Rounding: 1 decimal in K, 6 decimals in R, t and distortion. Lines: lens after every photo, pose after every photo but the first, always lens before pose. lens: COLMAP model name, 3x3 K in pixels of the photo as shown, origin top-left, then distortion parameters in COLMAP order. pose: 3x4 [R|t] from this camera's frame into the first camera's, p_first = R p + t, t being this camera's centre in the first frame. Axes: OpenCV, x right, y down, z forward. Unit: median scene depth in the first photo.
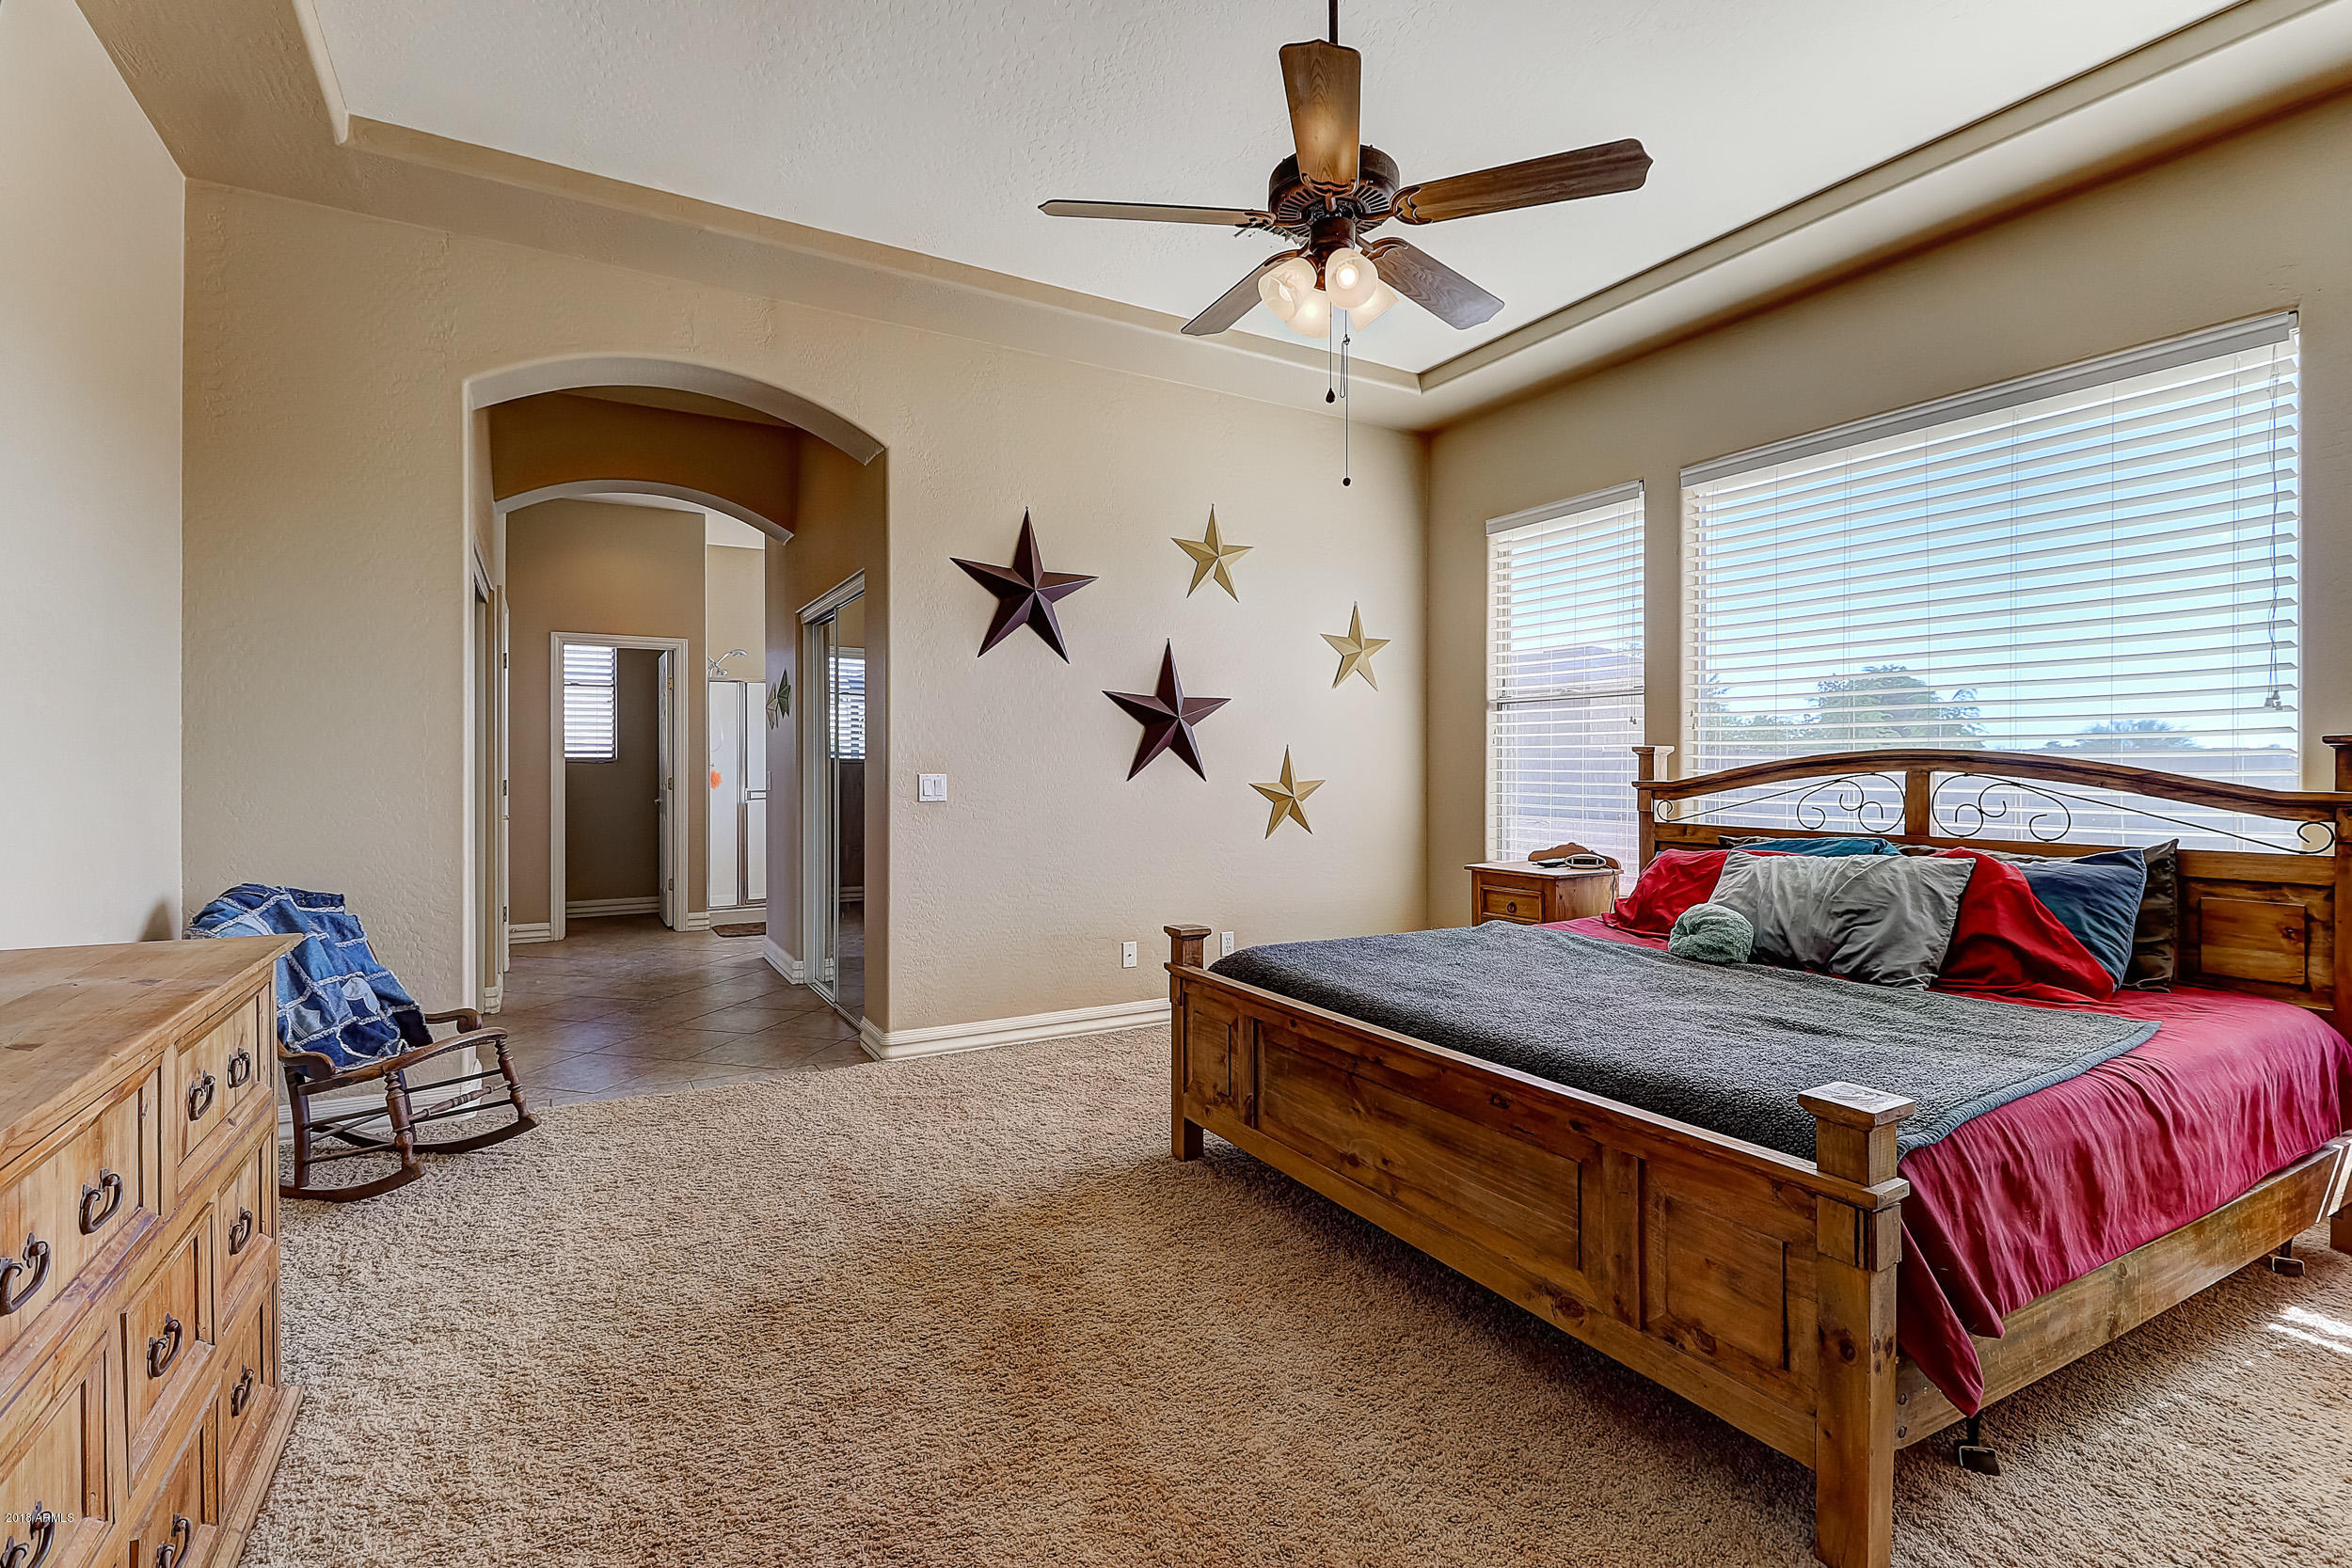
lens RADIAL K [[1084.0, 0, 1178.5], [0, 1084.0, 783.2], [0, 0, 1]] dist [0.005363, -0.004844]
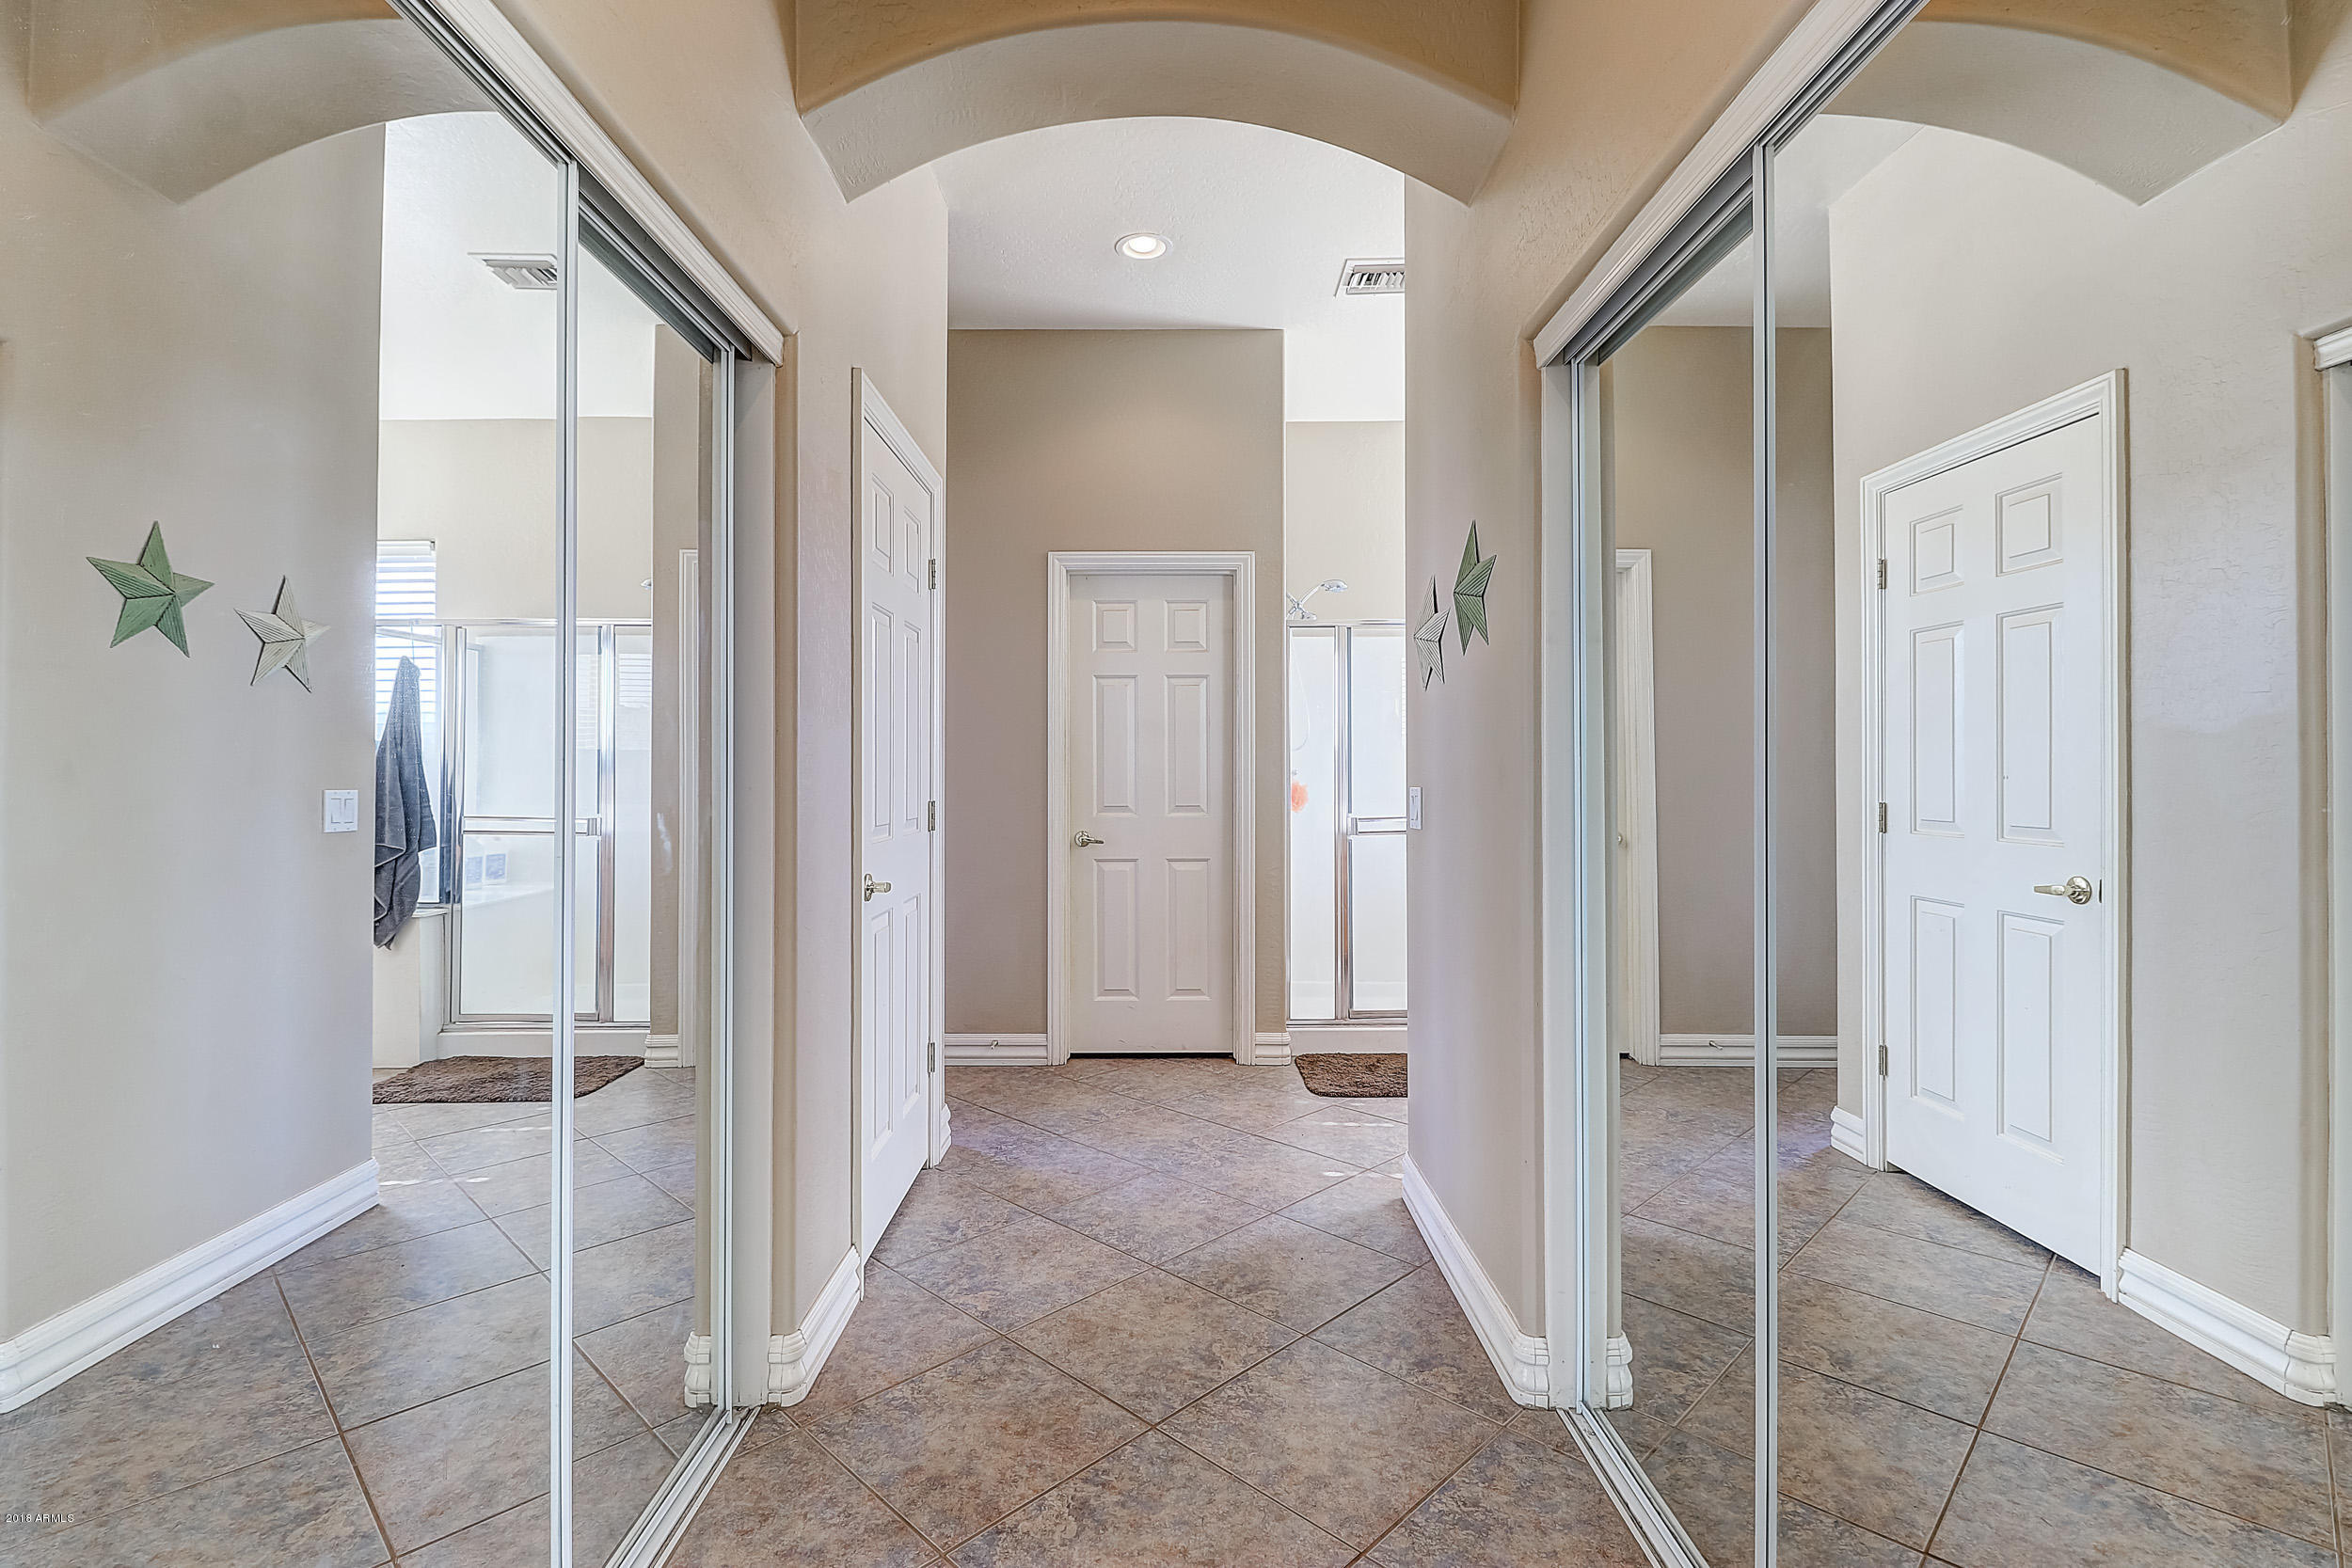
lens RADIAL K [[1084.0, 0, 1173.9], [0, 1084.0, 778.3], [0, 0, 1]] dist [0.005363, -0.004844]
pose [[0.871402, -0.006059, -0.490531, -0.209260], [0.001239, 0.999948, -0.010151, -0.007092], [0.490567, 0.008238, 0.871364, 0.481294]]
